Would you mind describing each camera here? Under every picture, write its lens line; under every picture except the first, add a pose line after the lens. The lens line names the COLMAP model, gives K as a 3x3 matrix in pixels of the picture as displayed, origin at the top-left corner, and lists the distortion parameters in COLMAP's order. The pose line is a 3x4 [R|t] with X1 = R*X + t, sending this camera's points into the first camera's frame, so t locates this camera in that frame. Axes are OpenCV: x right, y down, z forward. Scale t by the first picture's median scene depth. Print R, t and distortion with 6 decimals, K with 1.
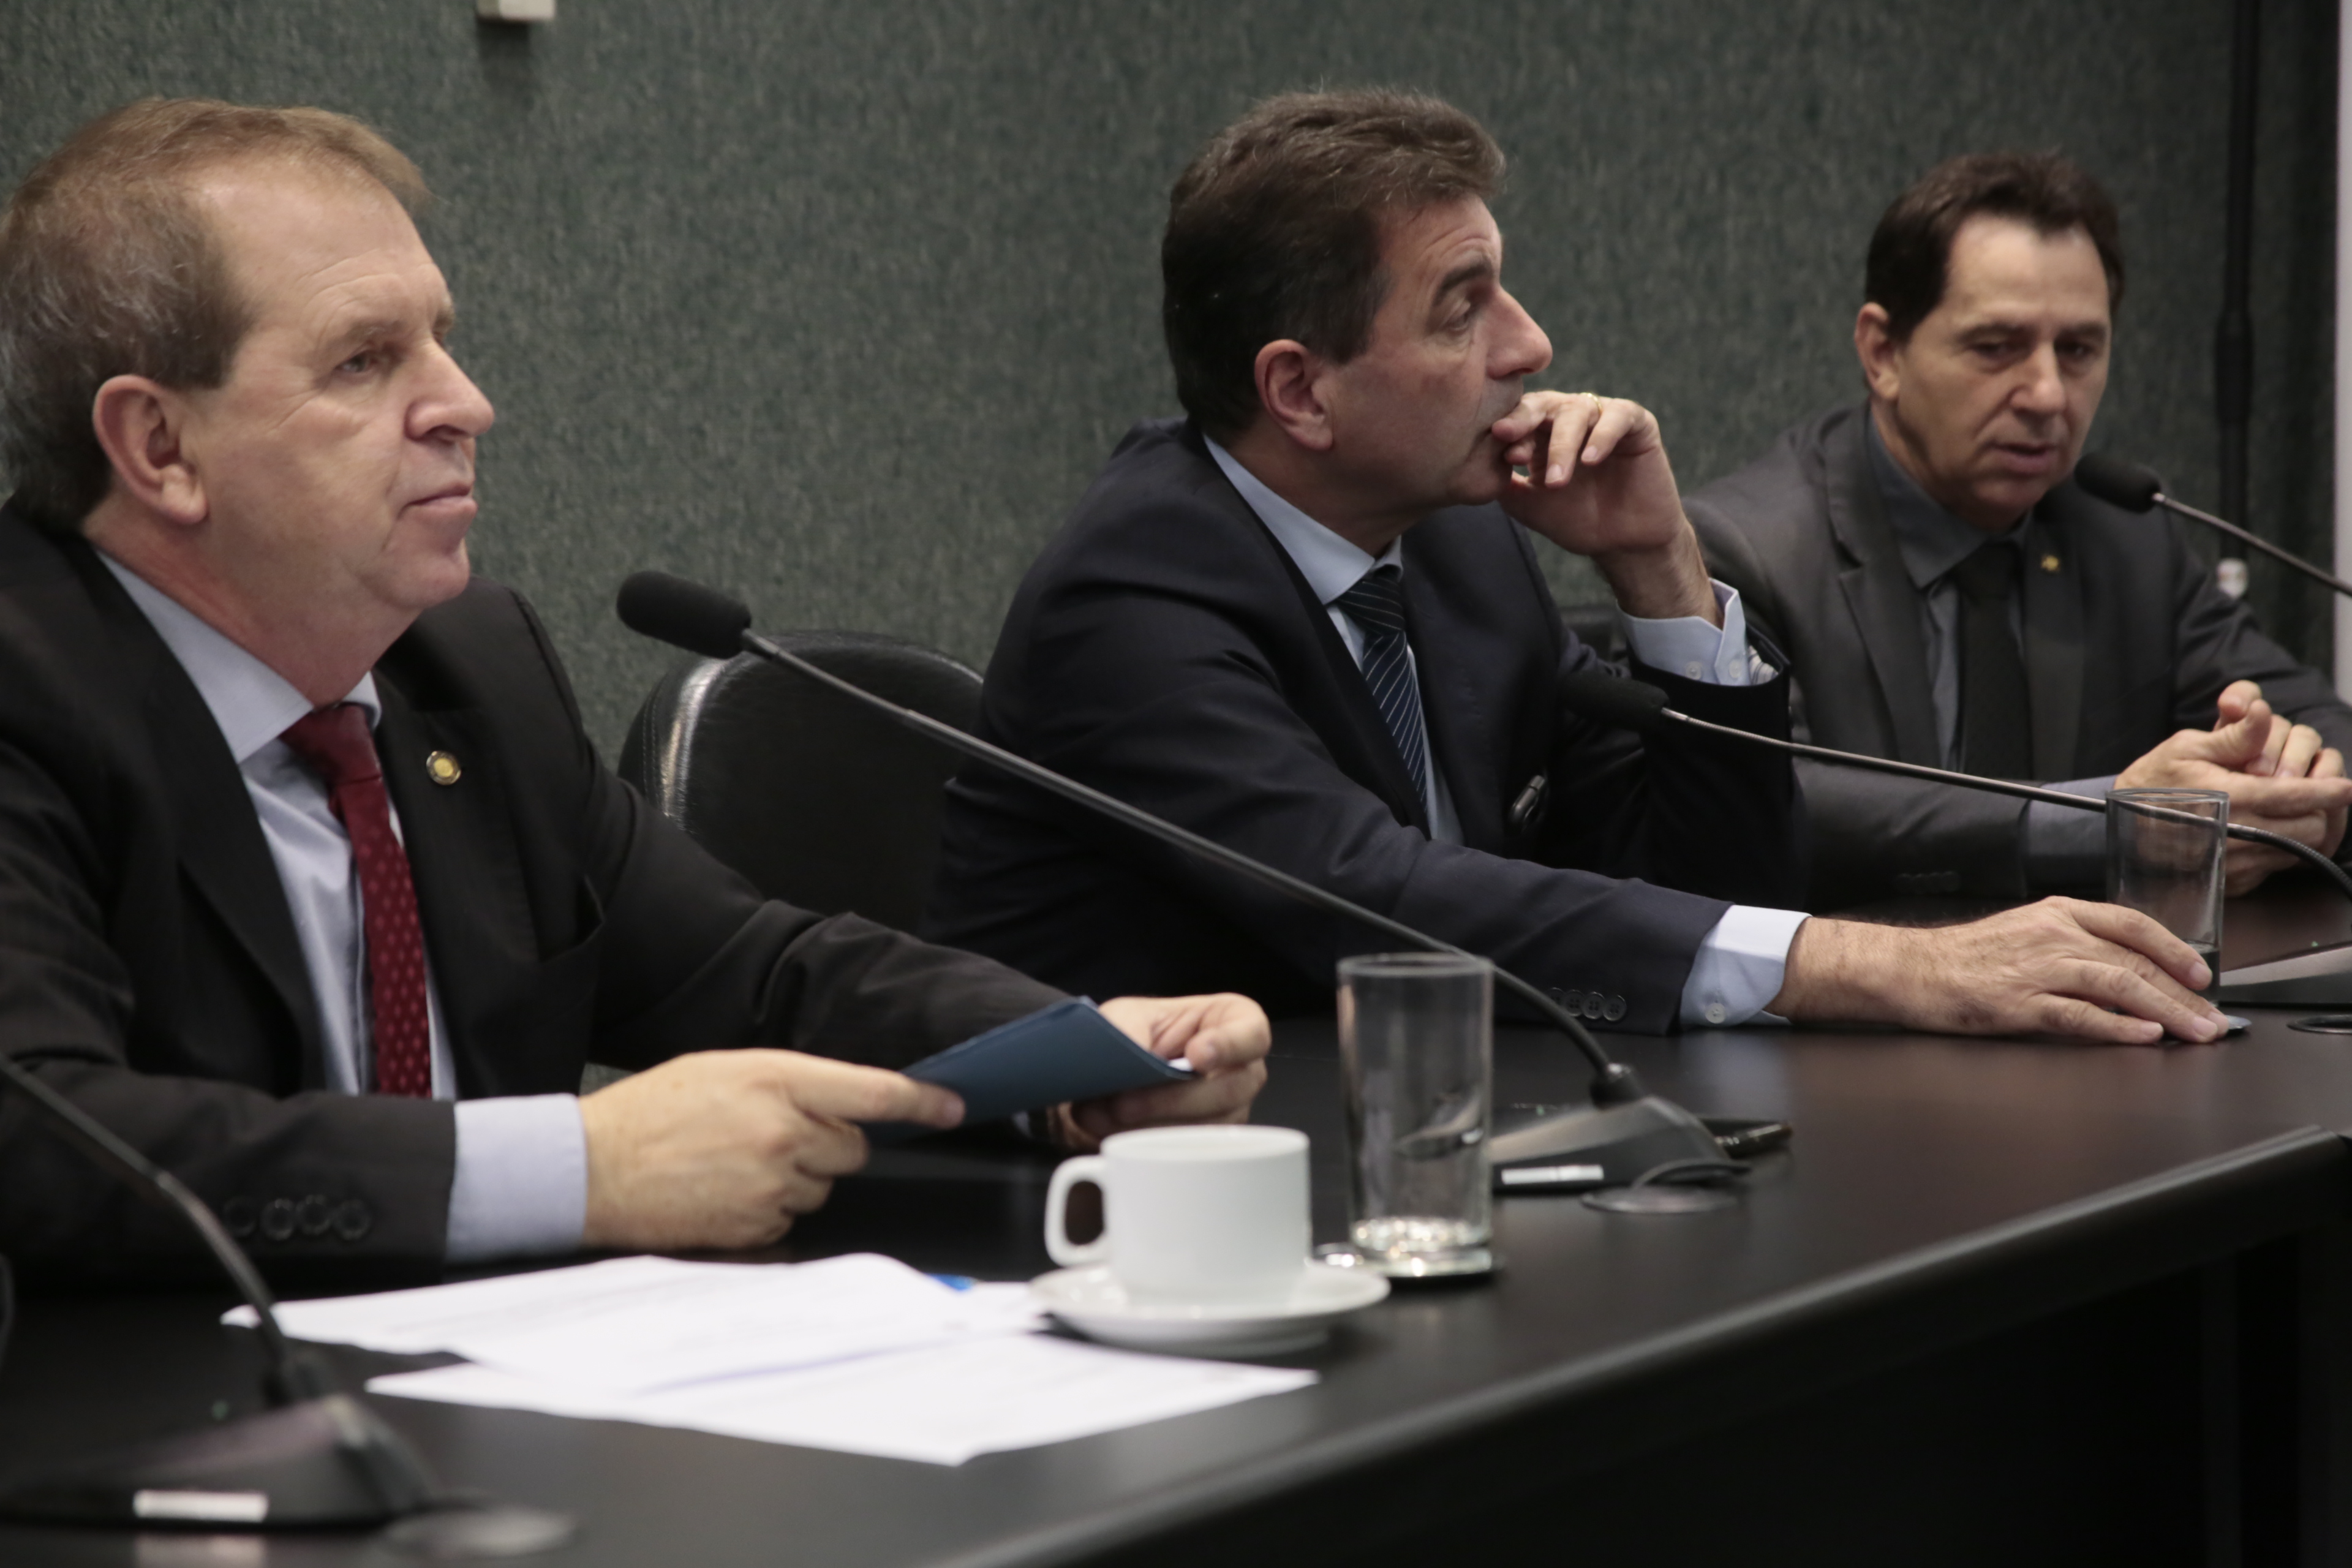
lens RADIAL K [[6885.6, 0, 1176.0], [0, 6885.6, 784.0], [0, 0, 1]] dist [0.045098, 6.626772]
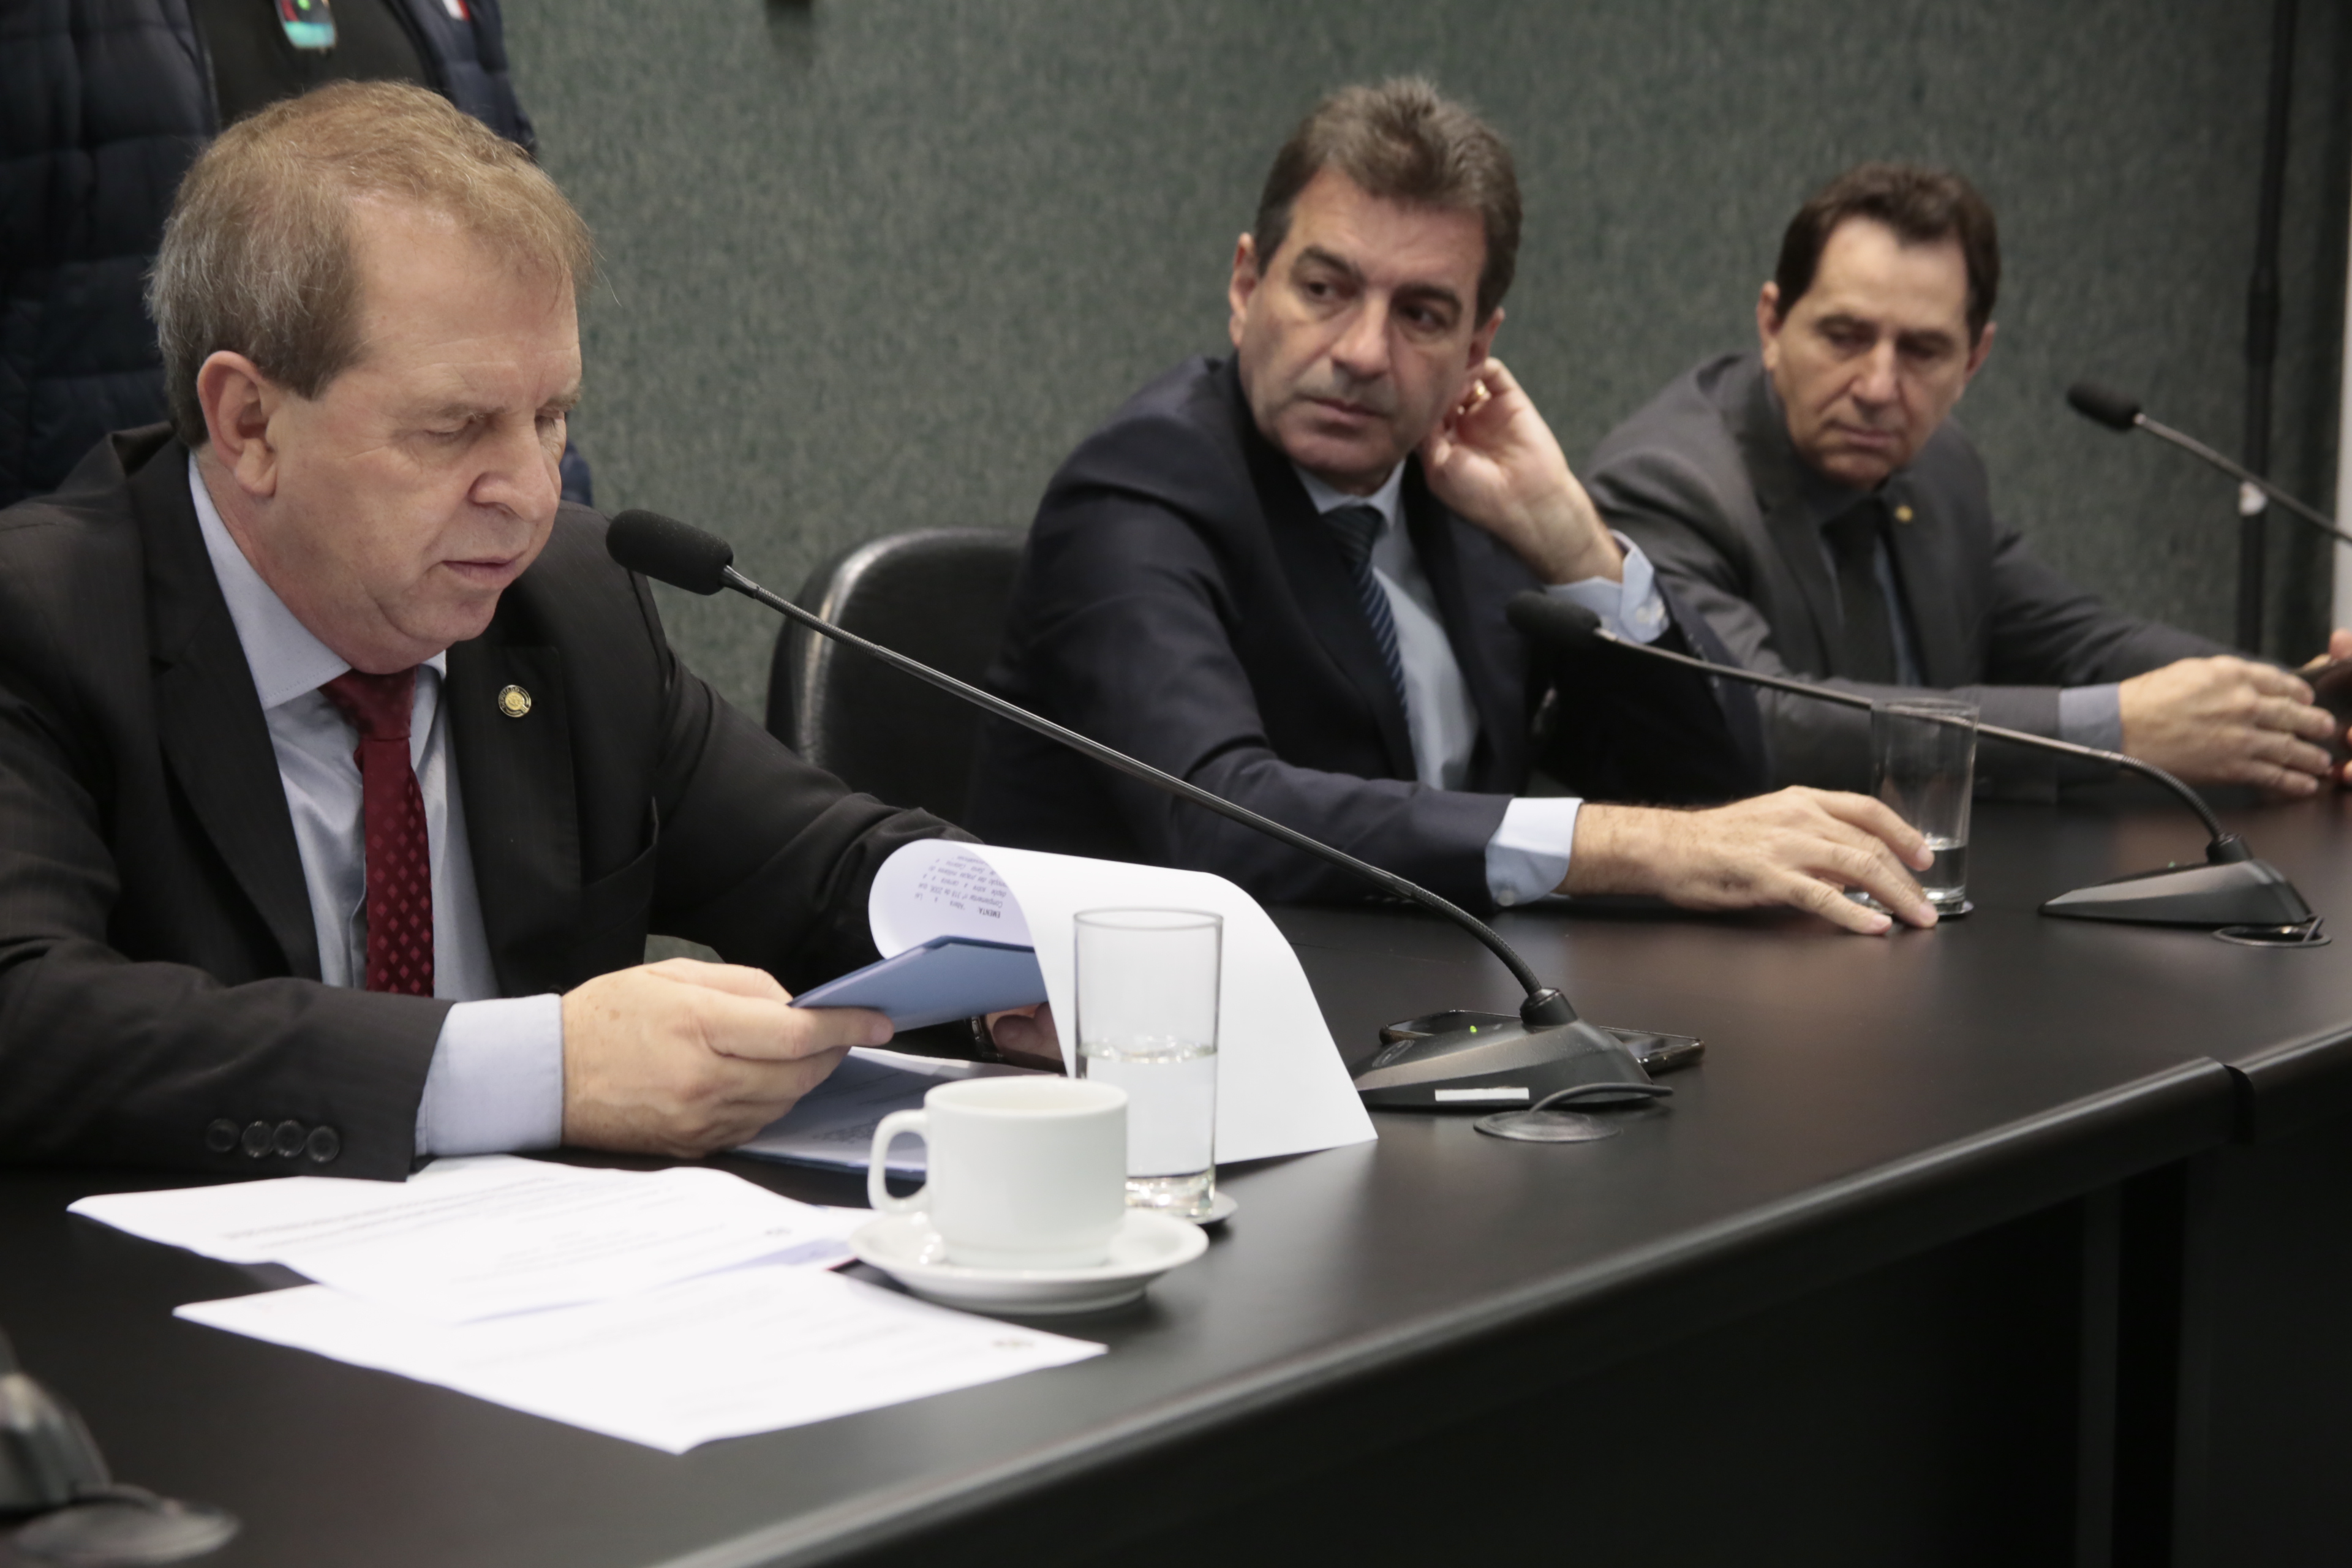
lens RADIAL K [[4873.9, 0, 1176.0], [0, 4873.9, 784.0], [0, 0, 1]] dist [0.170062, -0.196575]
pose [[0.995879, 0.034097, -0.084042, 0.043502], [-0.030278, 0.998468, 0.046311, -0.014499], [0.085493, -0.043575, 0.995385, 0.150309]]
